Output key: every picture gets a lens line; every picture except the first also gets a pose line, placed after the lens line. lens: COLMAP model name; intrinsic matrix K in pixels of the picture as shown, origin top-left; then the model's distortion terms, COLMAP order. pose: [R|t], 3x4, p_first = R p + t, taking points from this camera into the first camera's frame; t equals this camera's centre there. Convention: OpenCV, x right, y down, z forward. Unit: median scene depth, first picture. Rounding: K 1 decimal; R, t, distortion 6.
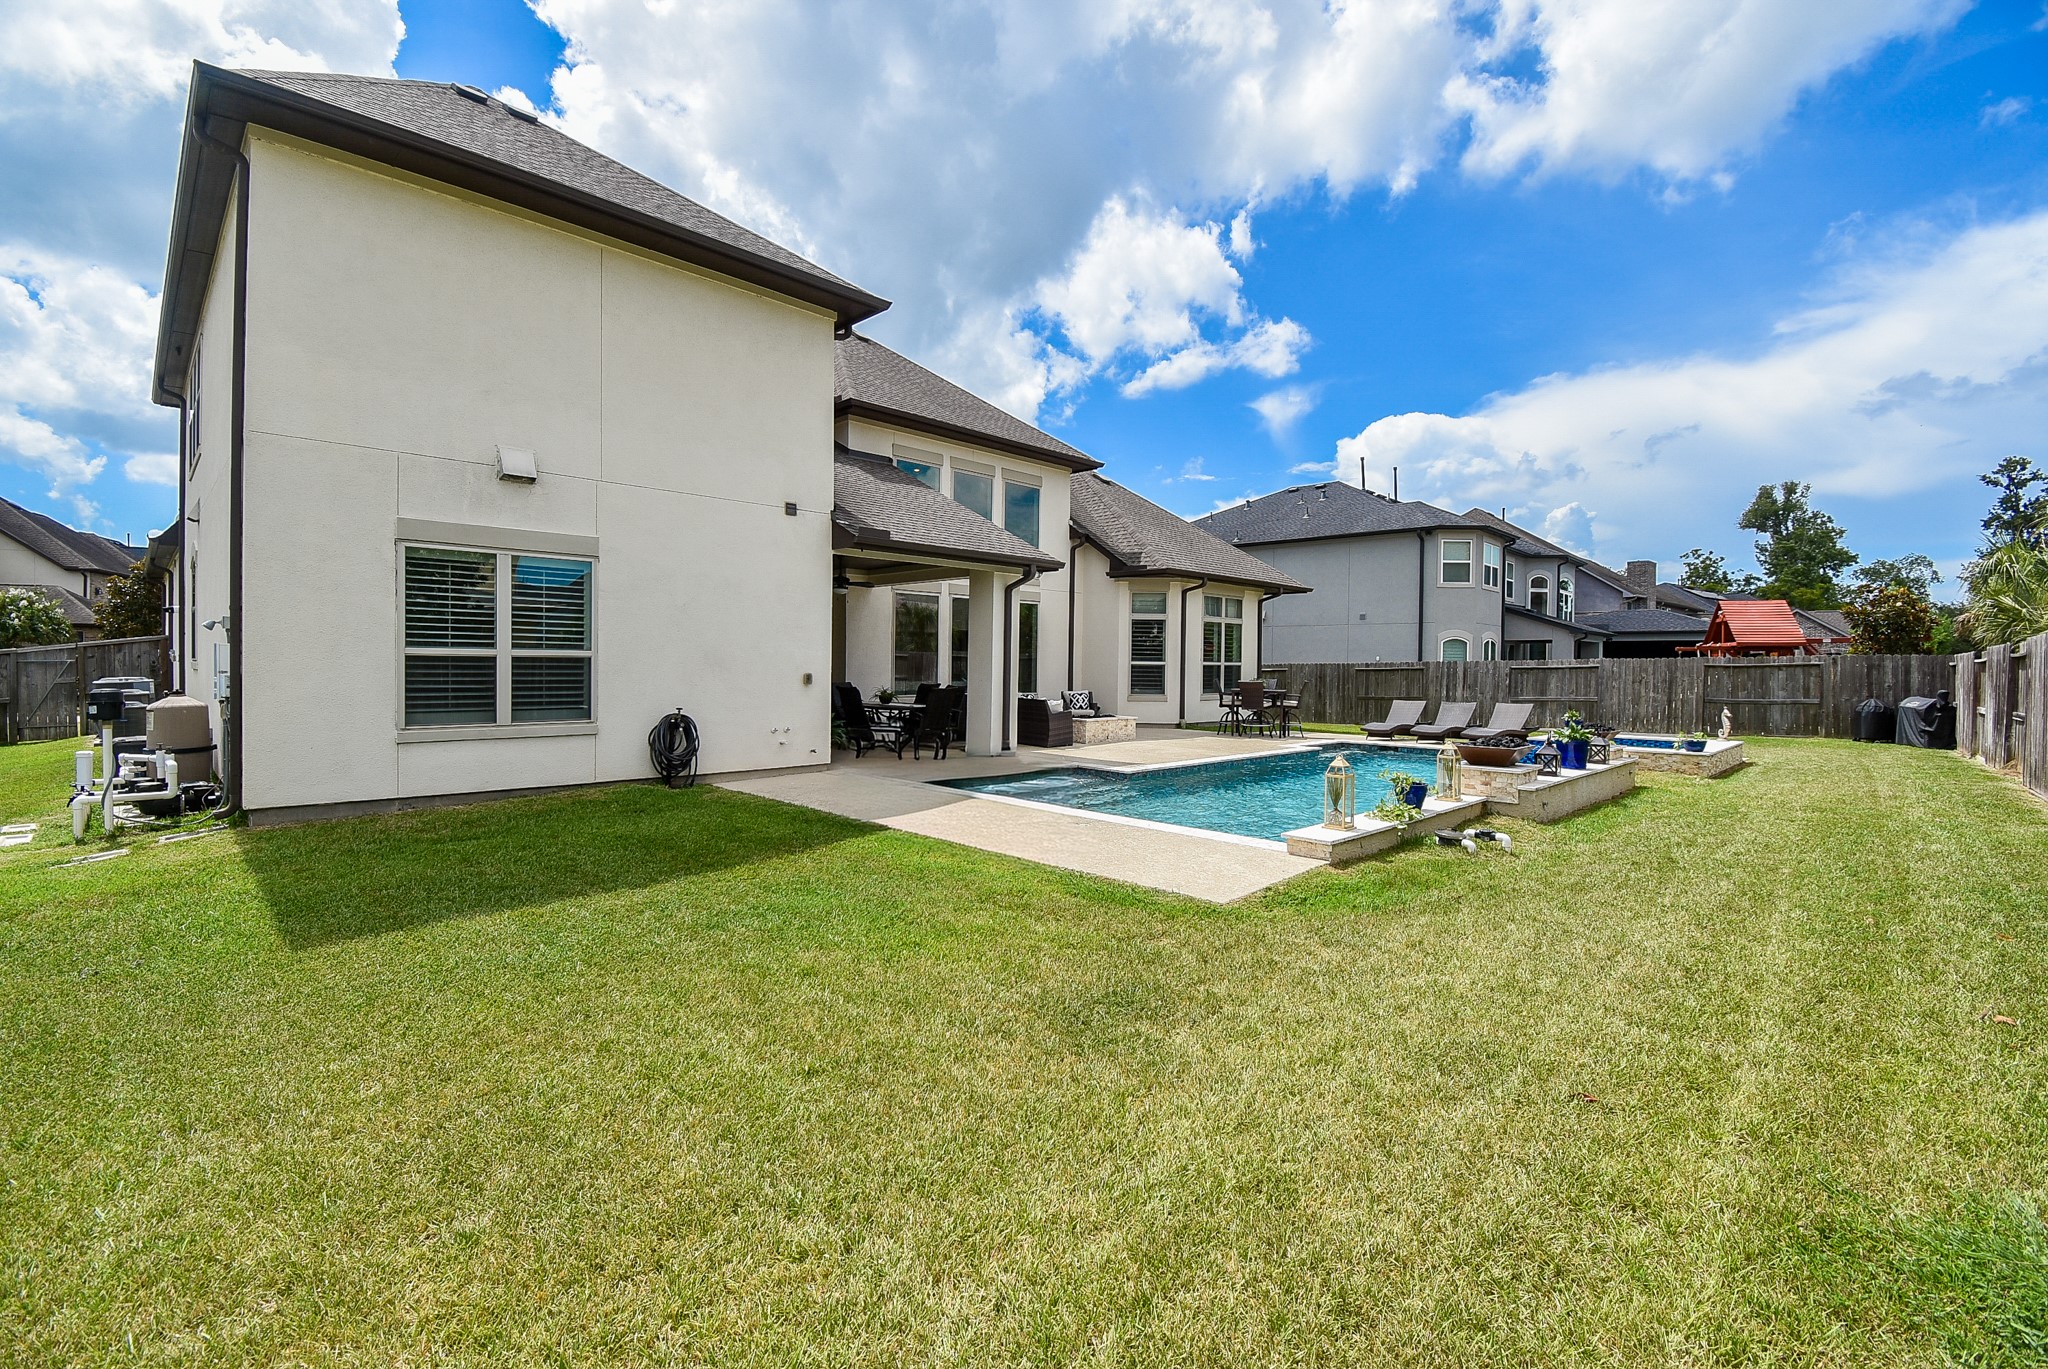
lens RADIAL K [[896.4, 0, 1024.0], [0, 896.4, 684.5], [0, 0, 1]] dist [0.000962, -0.016439]
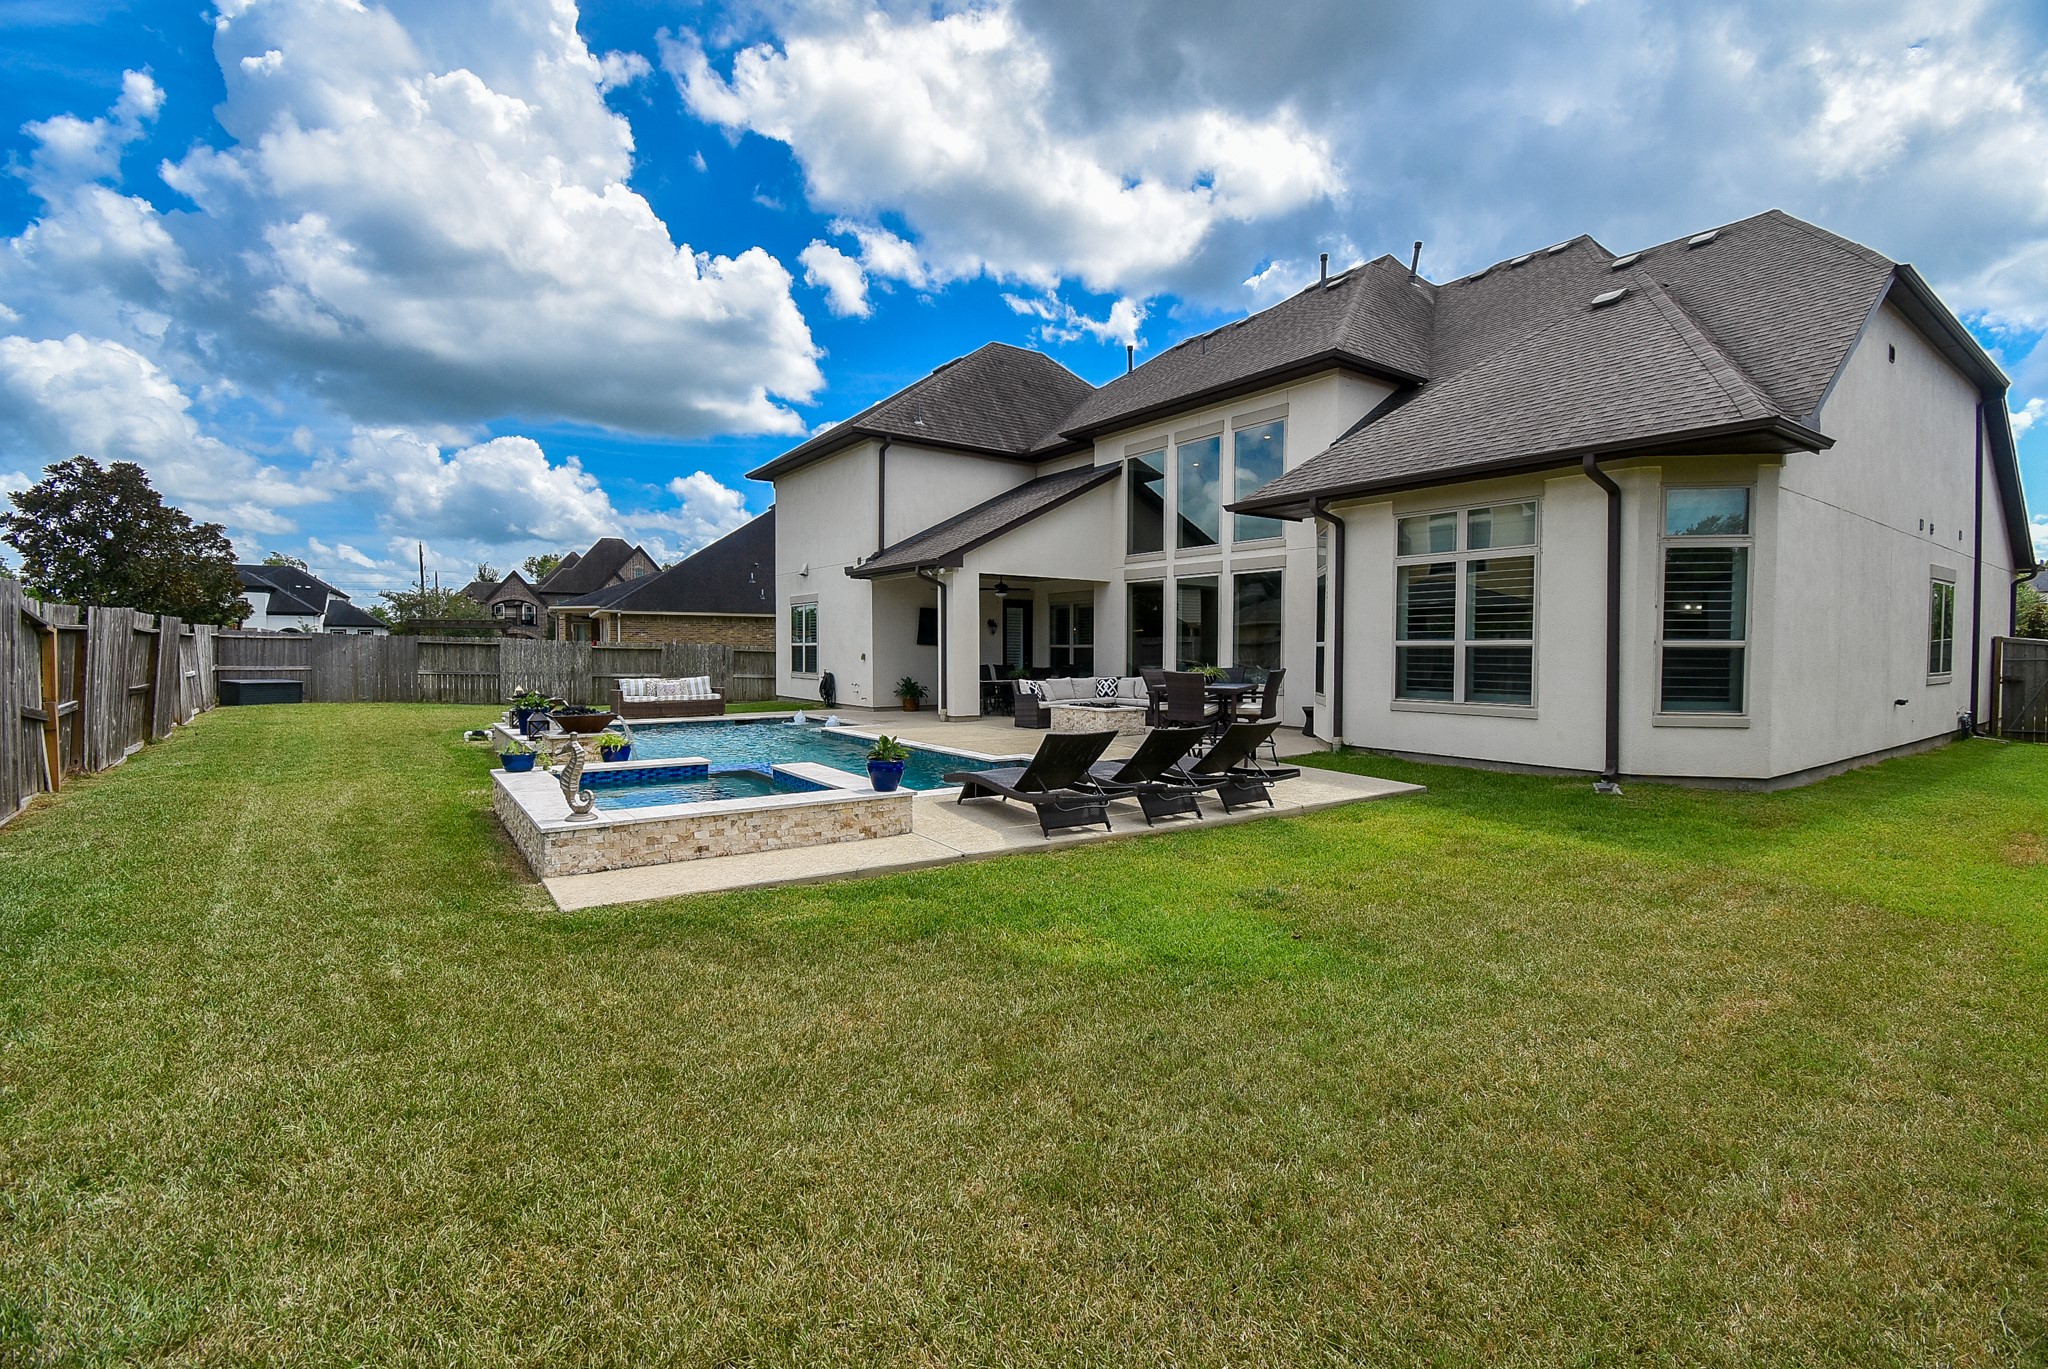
lens RADIAL K [[896.6, 0, 1022.8], [0, 896.6, 670.2], [0, 0, 1]] dist [0.018672, -0.025897]
pose [[-0.159882, 0.012379, -0.987059, 0.751487], [-0.027421, 0.999480, 0.016976, -0.009591], [0.986755, 0.029780, -0.159459, 0.835156]]
